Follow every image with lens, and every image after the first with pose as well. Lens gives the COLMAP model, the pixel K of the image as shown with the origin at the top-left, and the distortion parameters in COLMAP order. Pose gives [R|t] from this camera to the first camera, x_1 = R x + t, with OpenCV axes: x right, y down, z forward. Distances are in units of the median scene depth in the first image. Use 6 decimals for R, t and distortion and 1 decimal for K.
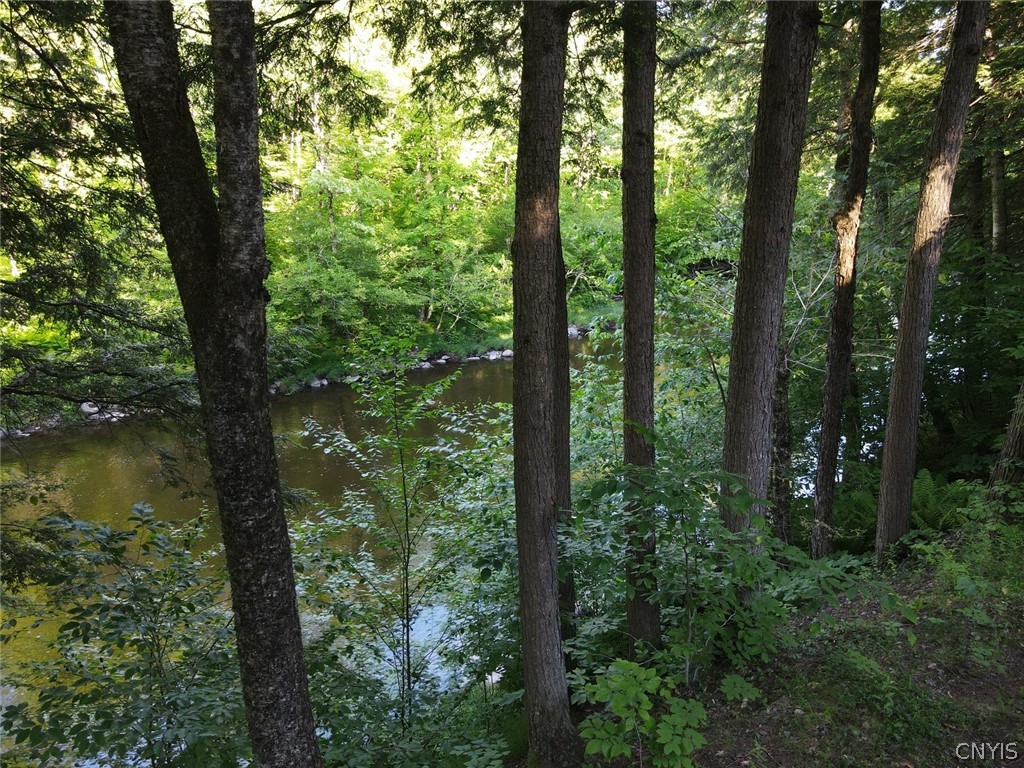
lens RADIAL K [[786.7, 0, 488.3], [0, 786.7, 373.2], [0, 0, 1]] dist [0.021605, 0.020217]
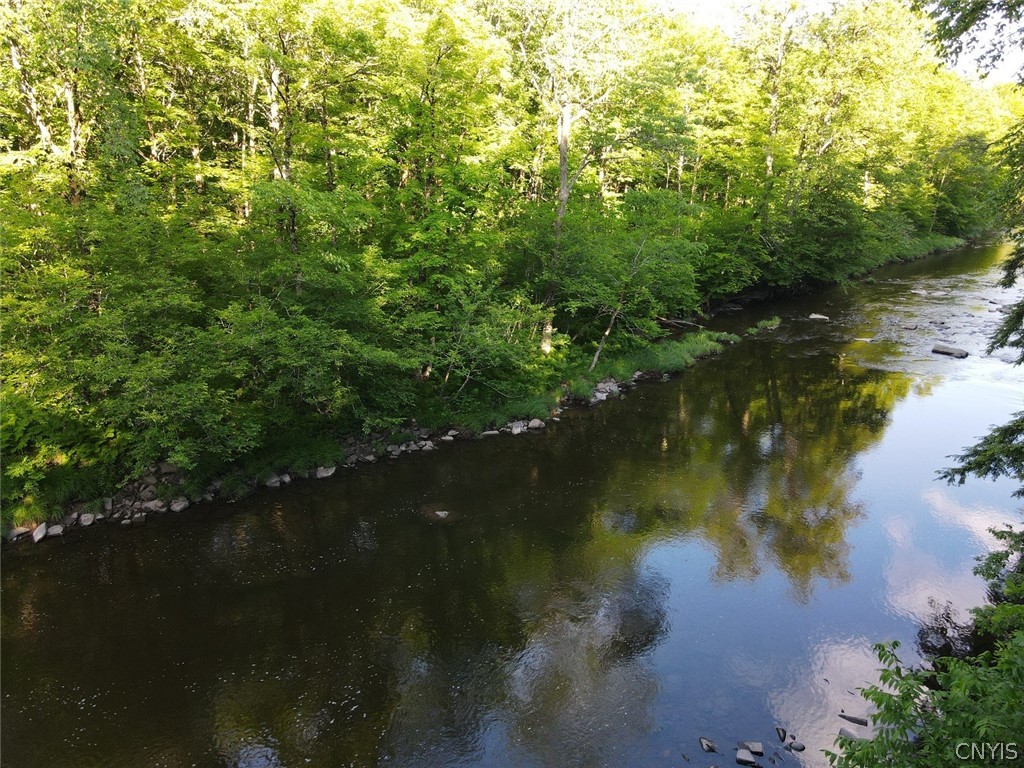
lens RADIAL K [[786.7, 0, 504.8], [0, 786.7, 378.0], [0, 0, 1]] dist [0.021605, 0.020217]
pose [[0.998394, -0.011904, 0.055393, -0.047054], [0.012486, 0.999870, -0.010184, -0.064337], [-0.055265, 0.010859, 0.998413, 0.265314]]
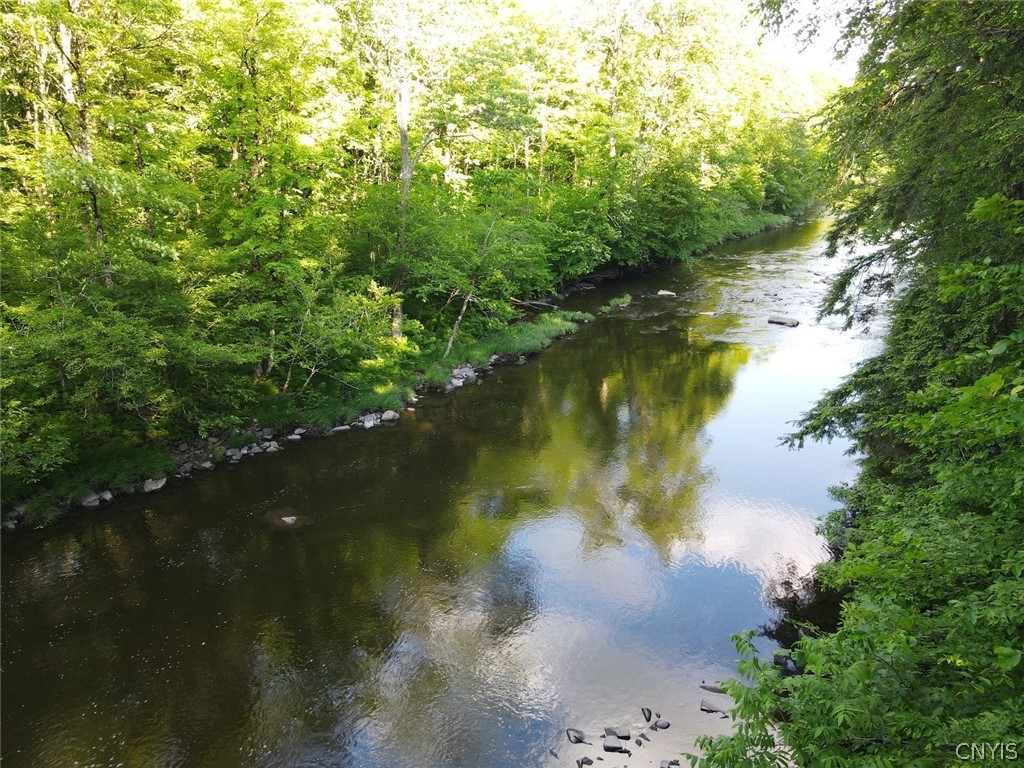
lens RADIAL K [[786.7, 0, 502.8], [0, 786.7, 377.9], [0, 0, 1]] dist [0.021605, 0.020217]
pose [[0.972808, -0.068801, 0.221158, -0.031633], [0.067424, 0.997629, 0.013780, -0.065016], [-0.221582, 0.001506, 0.975141, 0.293156]]
